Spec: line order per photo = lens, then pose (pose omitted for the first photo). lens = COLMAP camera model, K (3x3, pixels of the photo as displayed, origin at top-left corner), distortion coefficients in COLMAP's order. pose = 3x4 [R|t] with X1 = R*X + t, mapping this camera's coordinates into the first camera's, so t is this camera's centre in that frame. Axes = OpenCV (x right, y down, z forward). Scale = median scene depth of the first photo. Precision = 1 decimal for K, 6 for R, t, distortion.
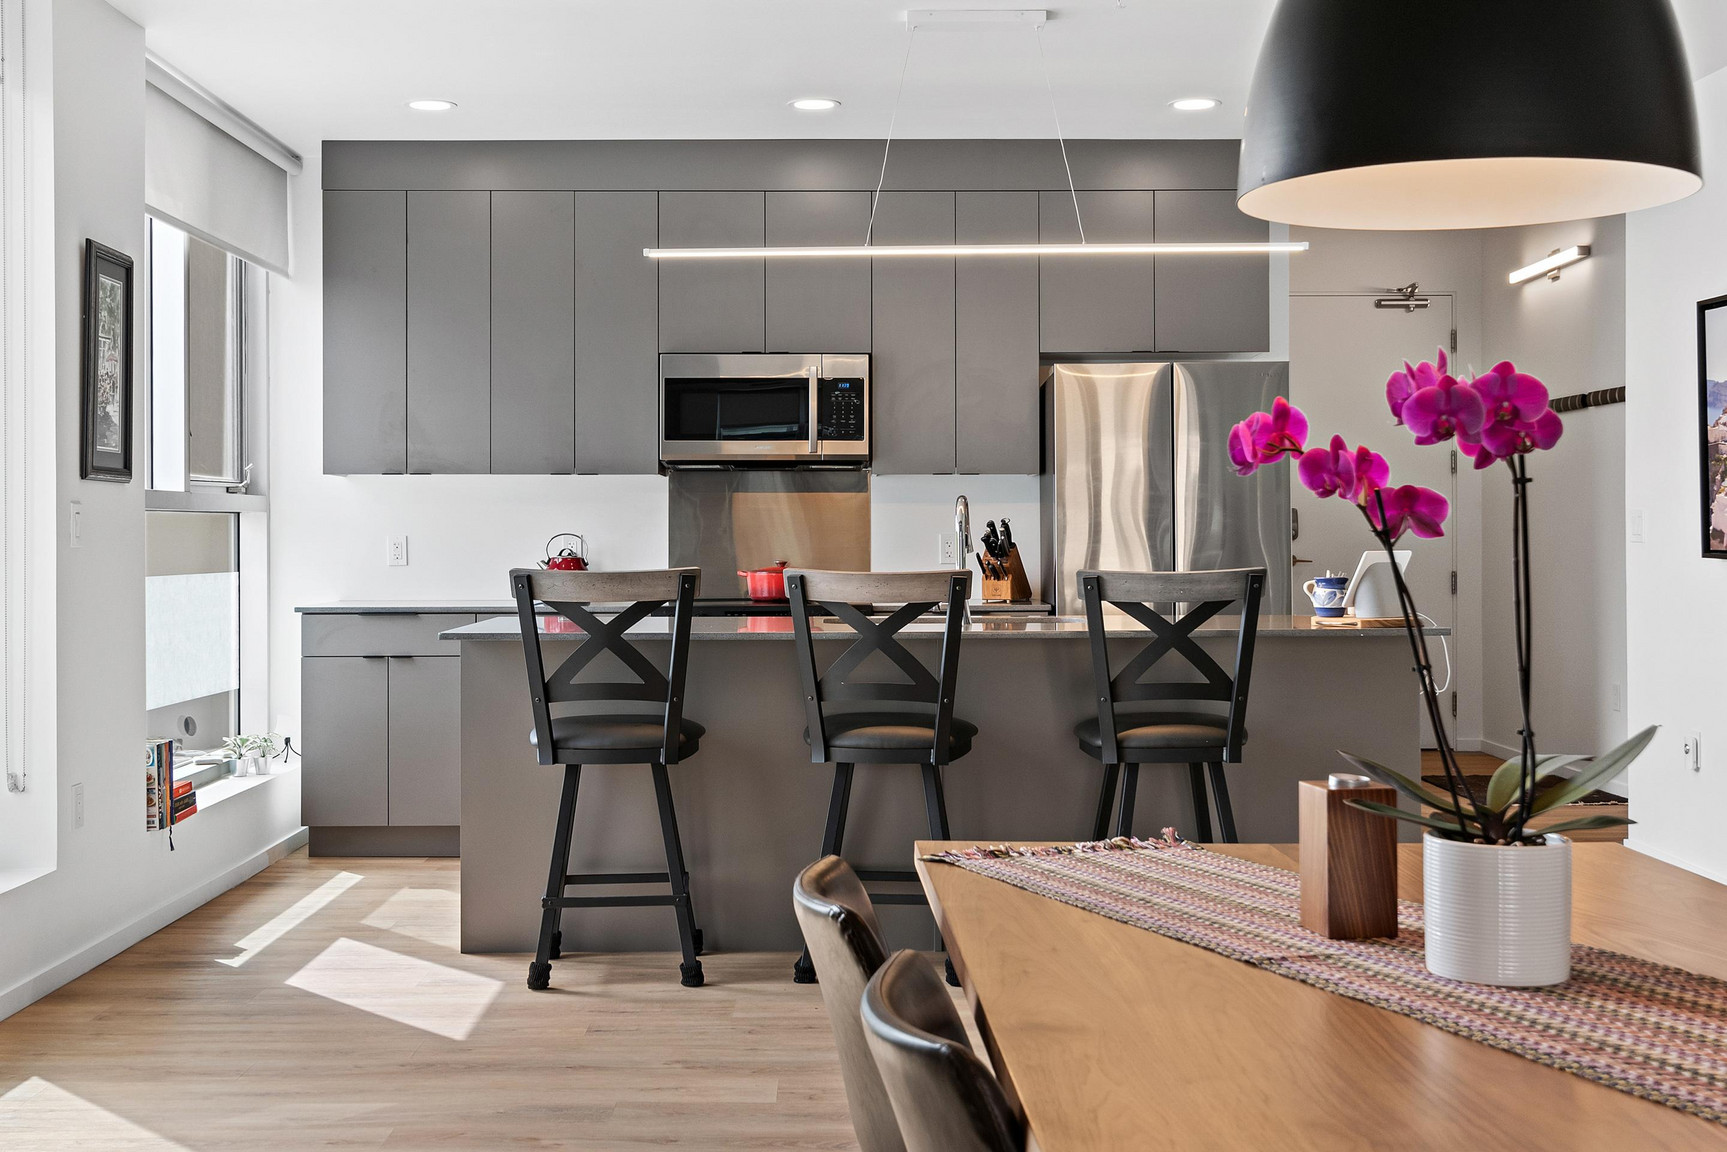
lens RADIAL K [[1979.1, 0, 809.9], [0, 1979.1, 519.1], [0, 0, 1]] dist [0.027061, 0.000000]
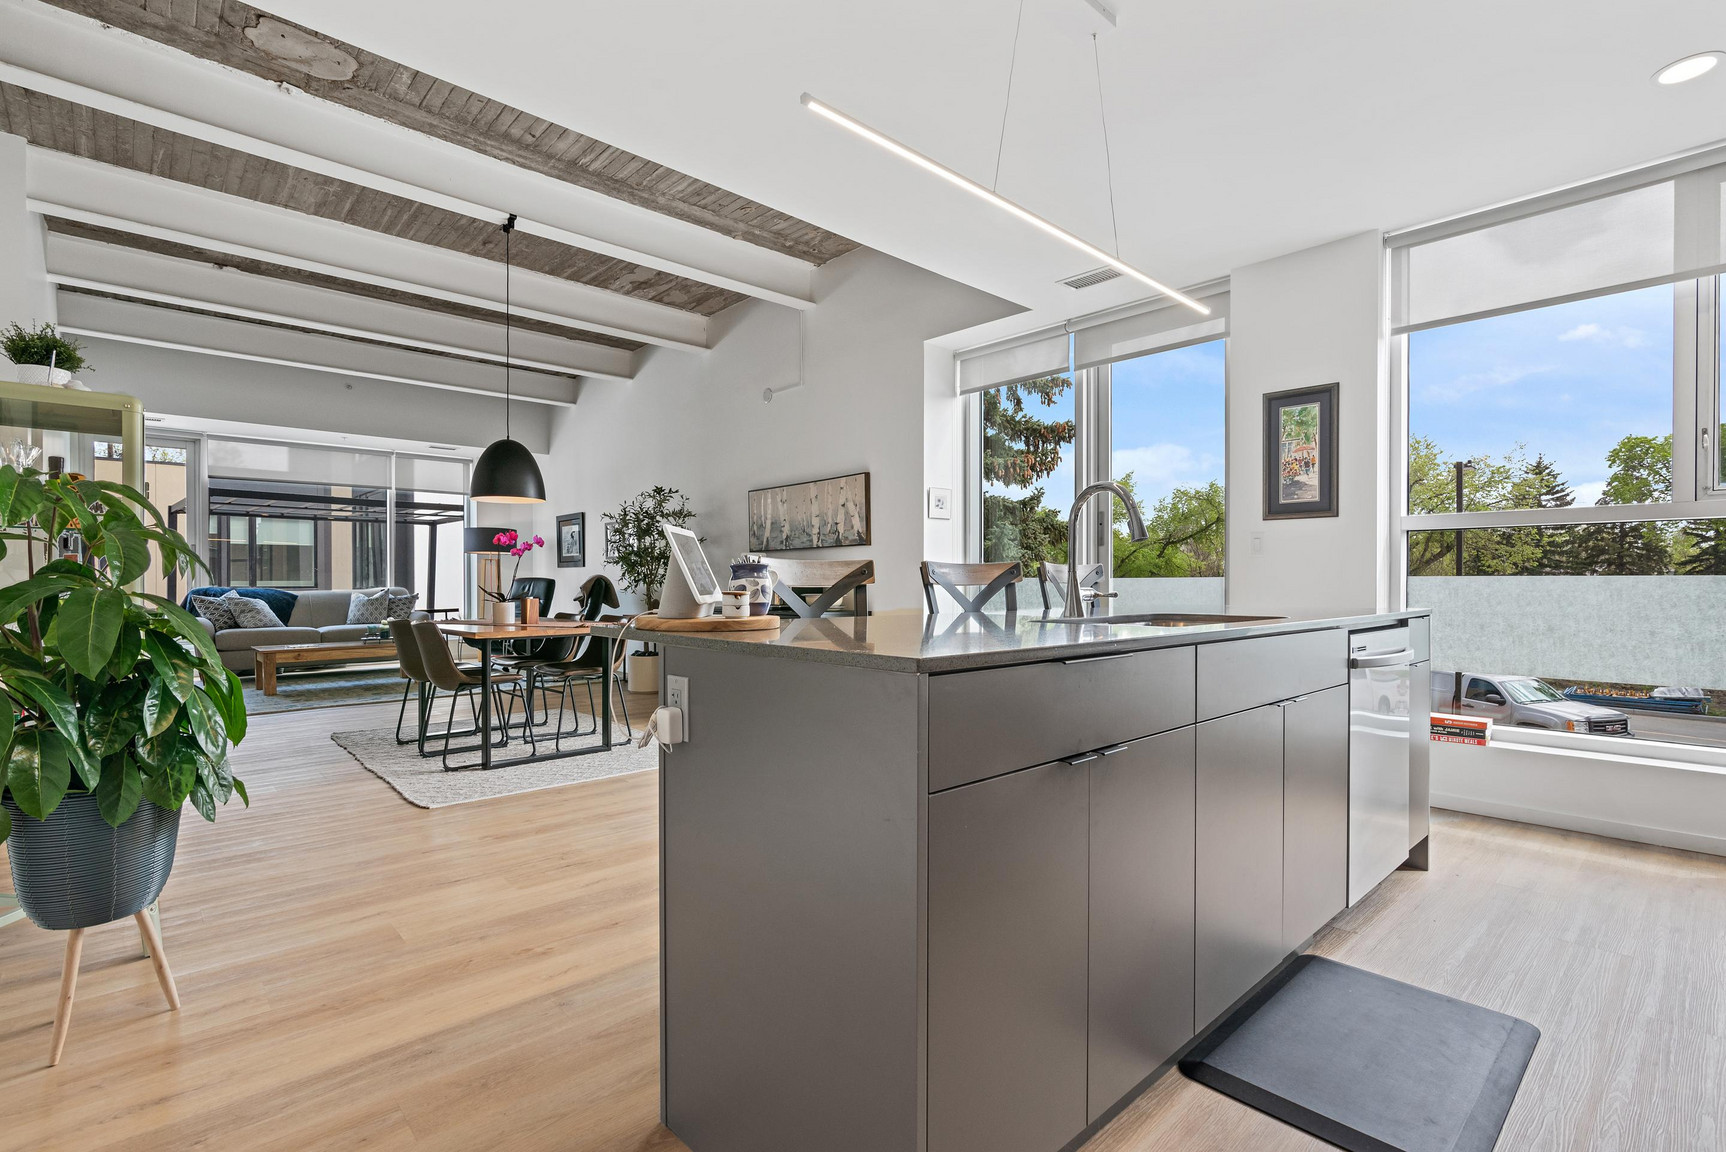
lens RADIAL K [[826.4, 0, 848.1], [0, 826.4, 580.3], [0, 0, 1]] dist [0.001254, 0.003263]
pose [[-0.746092, 0.002679, -0.665837, 0.359226], [0.006803, 0.999970, -0.003599, 0.029020], [0.665808, -0.007215, -0.746088, 1.005940]]
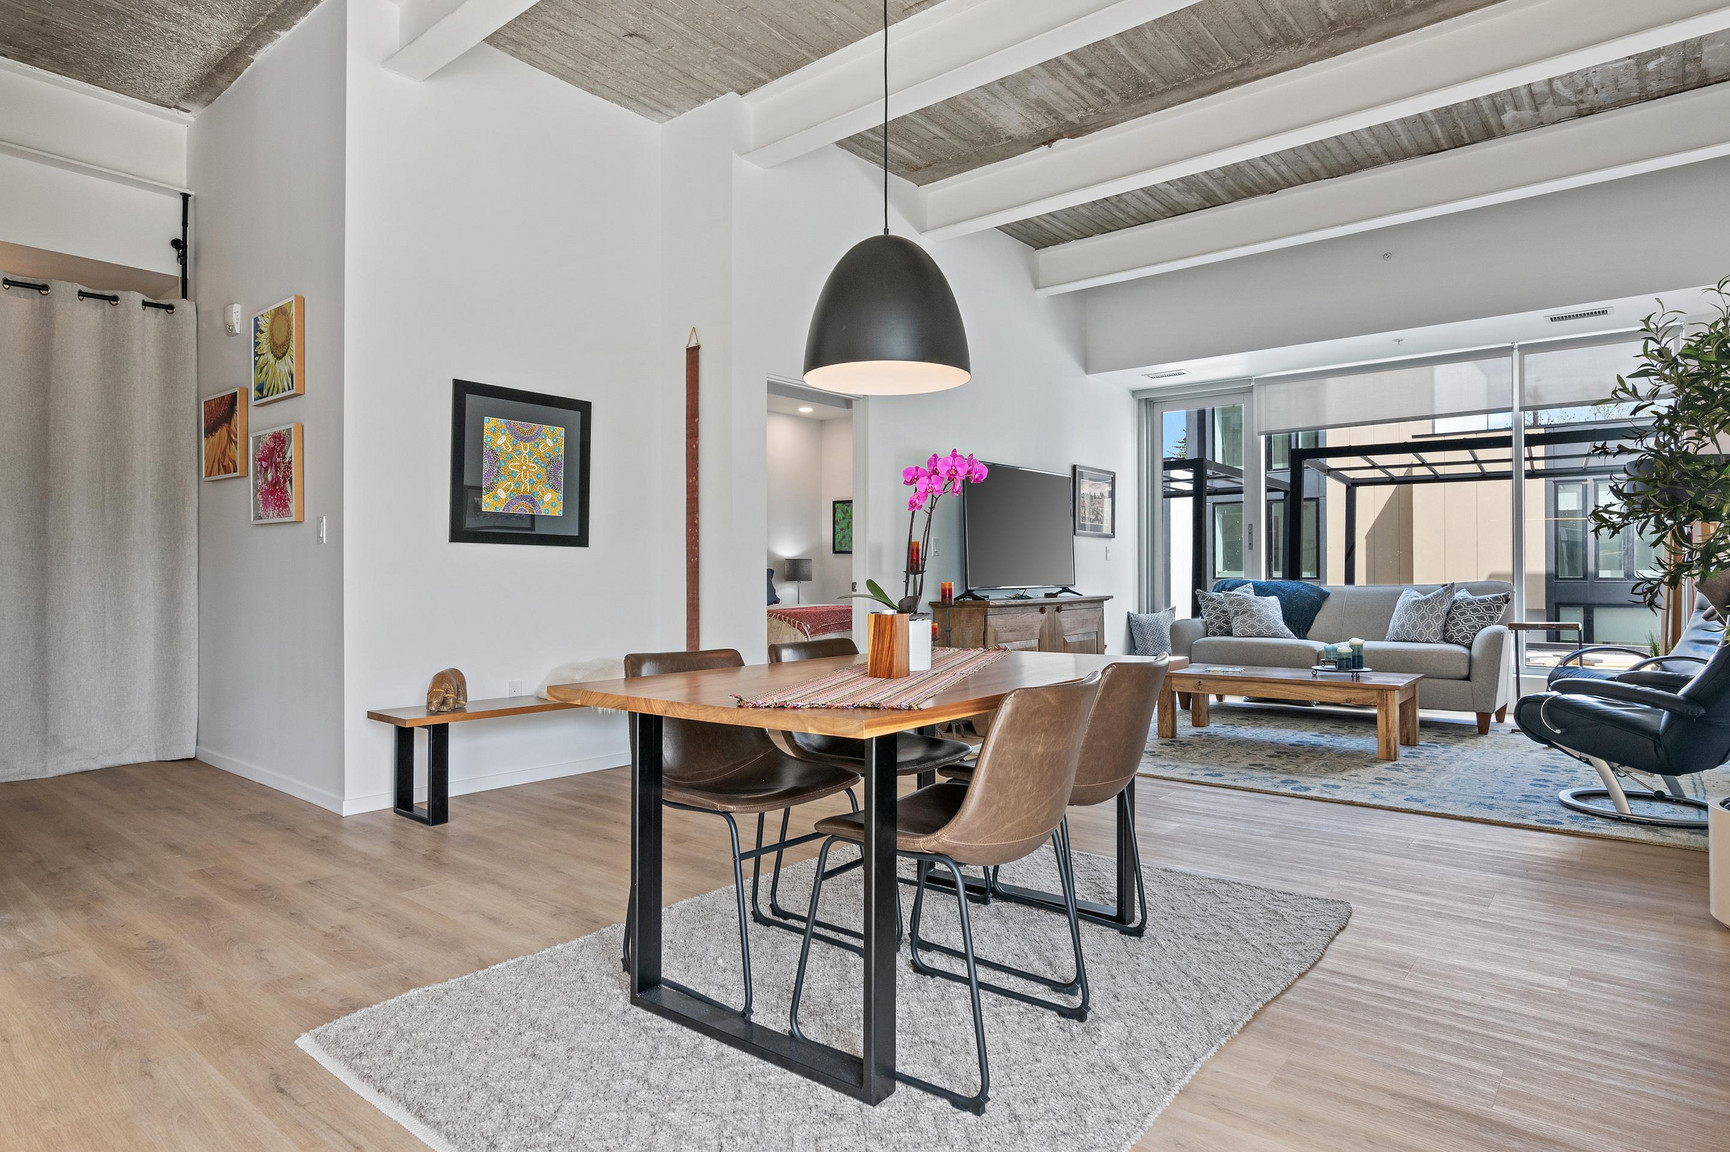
lens RADIAL K [[963.7, 0, 877.0], [0, 963.7, 565.8], [0, 0, 1]] dist [-0.010000, 0.004877]
pose [[-0.777155, 0.009309, 0.629240, -0.129264], [0.000132, 0.999893, -0.014630, 0.029574], [-0.629309, -0.011287, -0.777073, 0.539046]]
